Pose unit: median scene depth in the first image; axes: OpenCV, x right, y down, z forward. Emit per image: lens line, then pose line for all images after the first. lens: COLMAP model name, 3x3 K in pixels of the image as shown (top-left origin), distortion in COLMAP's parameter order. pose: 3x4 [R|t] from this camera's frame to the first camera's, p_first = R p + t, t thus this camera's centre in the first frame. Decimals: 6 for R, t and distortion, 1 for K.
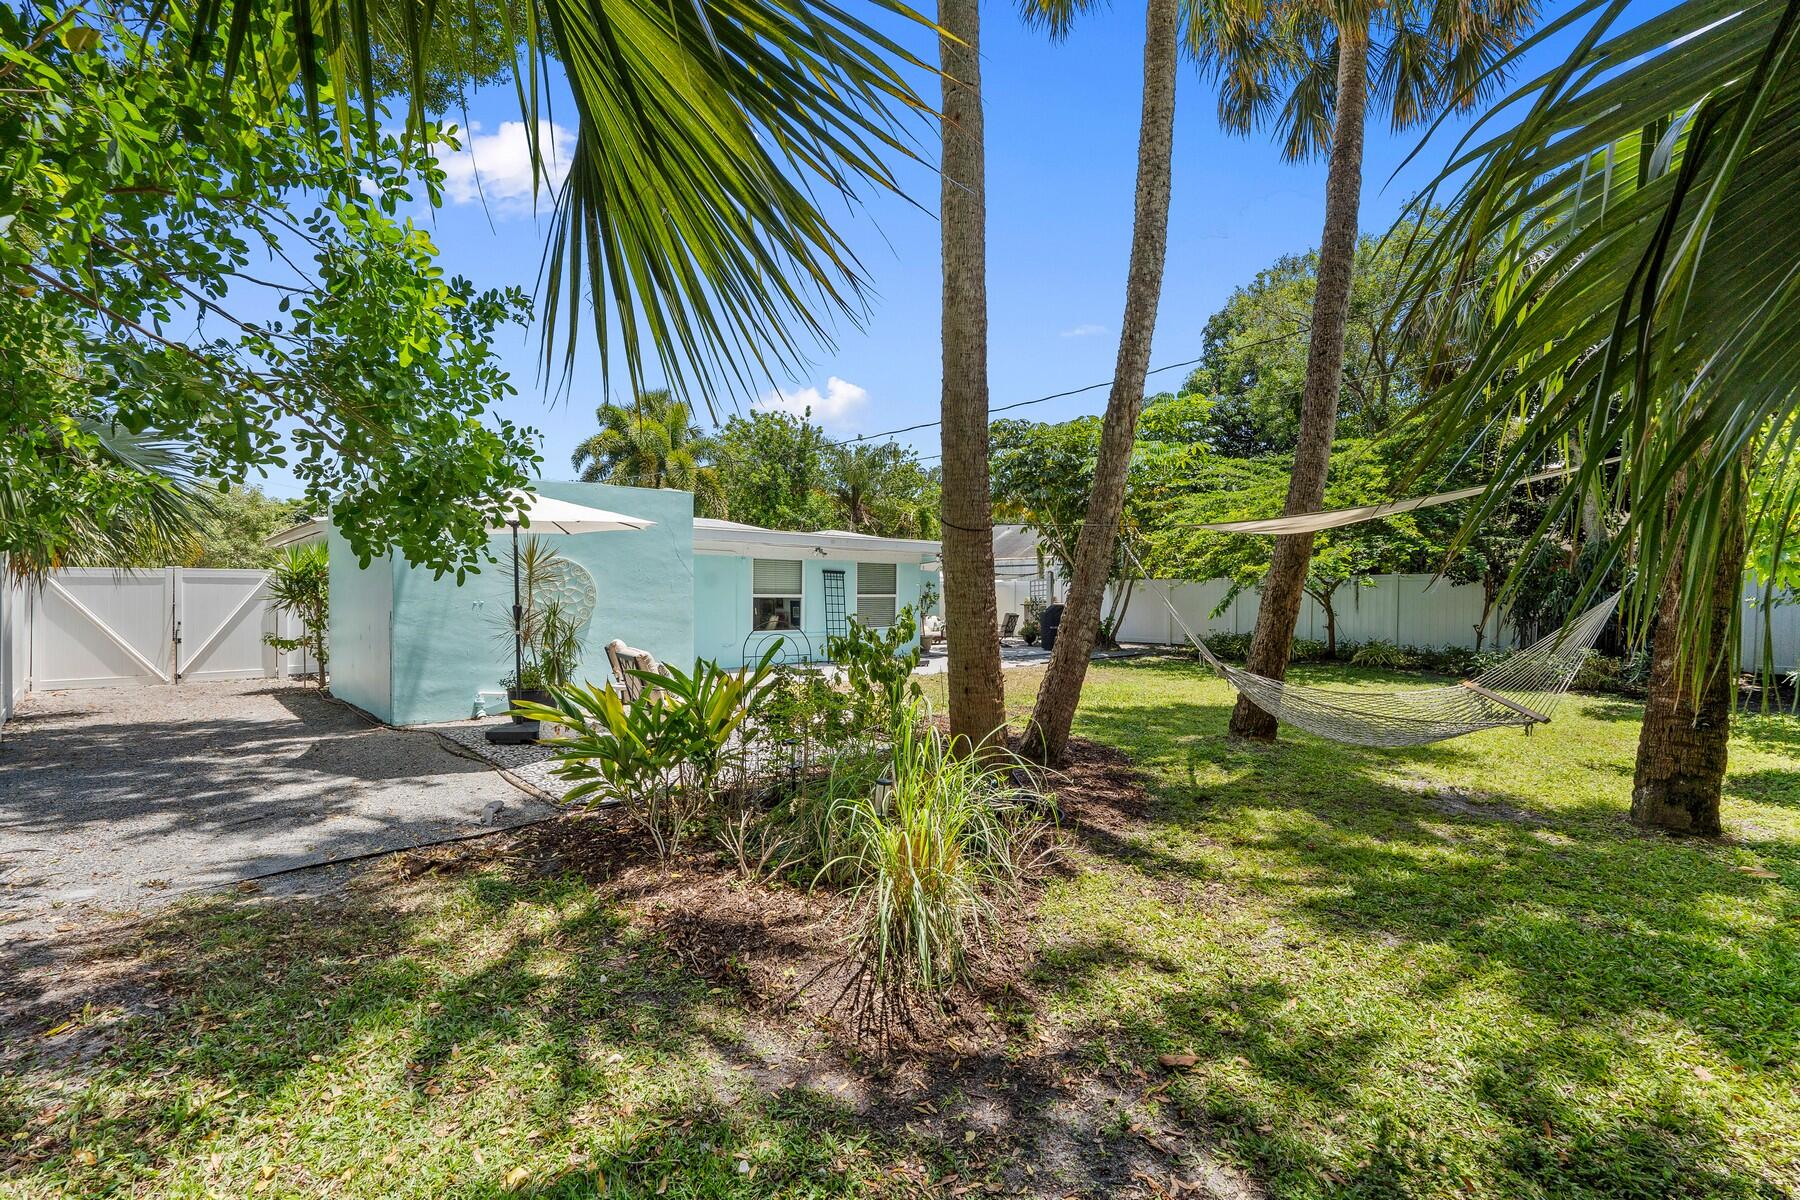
lens RADIAL K [[788.4, 0, 892.4], [0, 788.4, 594.8], [0, 0, 1]] dist [0.000659, 0.000367]
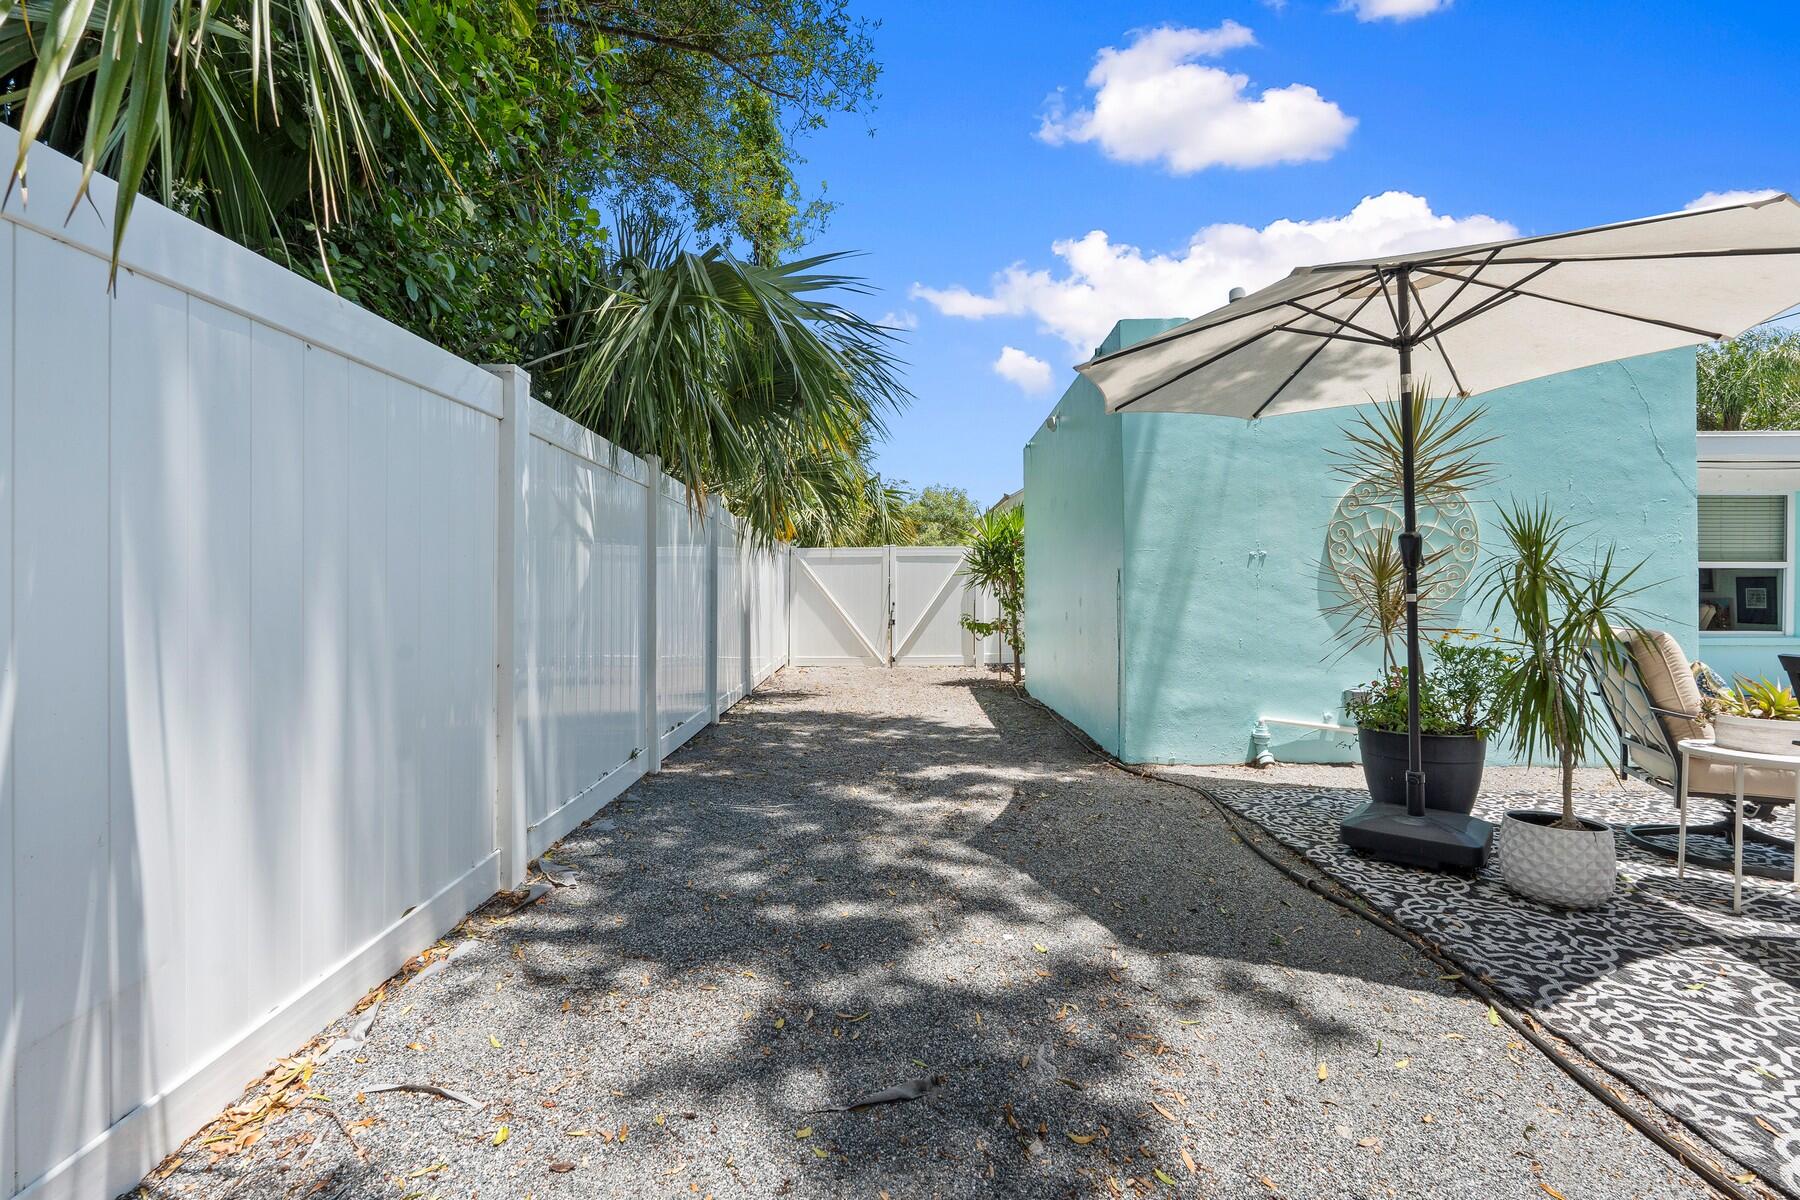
lens RADIAL K [[788.4, 0, 896.9], [0, 788.4, 593.8], [0, 0, 1]] dist [0.000659, 0.000367]
pose [[0.720393, -0.004461, -0.693552, -0.249497], [0.000608, 0.999983, -0.005801, 0.031200], [0.693566, 0.003757, 0.720383, 0.329298]]
